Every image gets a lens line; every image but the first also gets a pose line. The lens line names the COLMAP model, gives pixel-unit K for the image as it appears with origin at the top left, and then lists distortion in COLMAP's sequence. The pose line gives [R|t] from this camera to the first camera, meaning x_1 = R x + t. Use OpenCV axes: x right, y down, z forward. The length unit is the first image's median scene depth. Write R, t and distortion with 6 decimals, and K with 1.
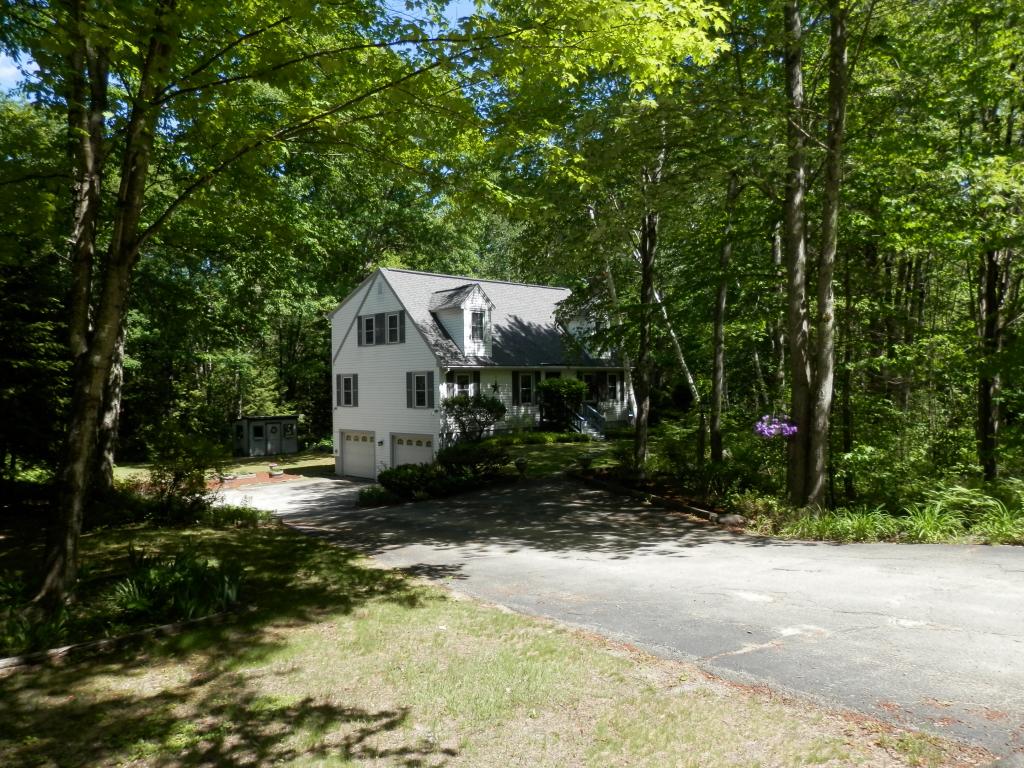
lens RADIAL K [[764.9, 0, 513.2], [0, 764.9, 384.1], [0, 0, 1]] dist [0.007204, 0.000993]
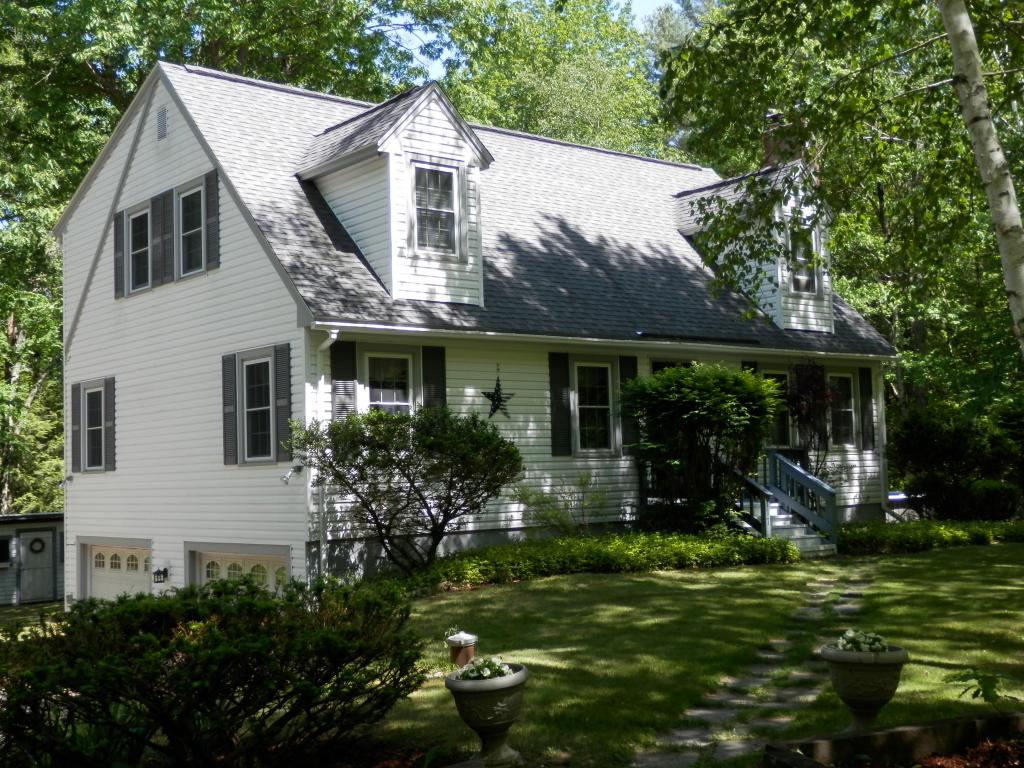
lens RADIAL K [[1285.2, 0, 508.1], [0, 1285.2, 384.9], [0, 0, 1]] dist [0.059915, 0.000000]
pose [[0.997432, -0.015563, -0.069909, 0.021289], [0.010691, 0.997523, -0.069531, 0.035750], [0.070818, 0.068605, 0.995127, 0.445789]]
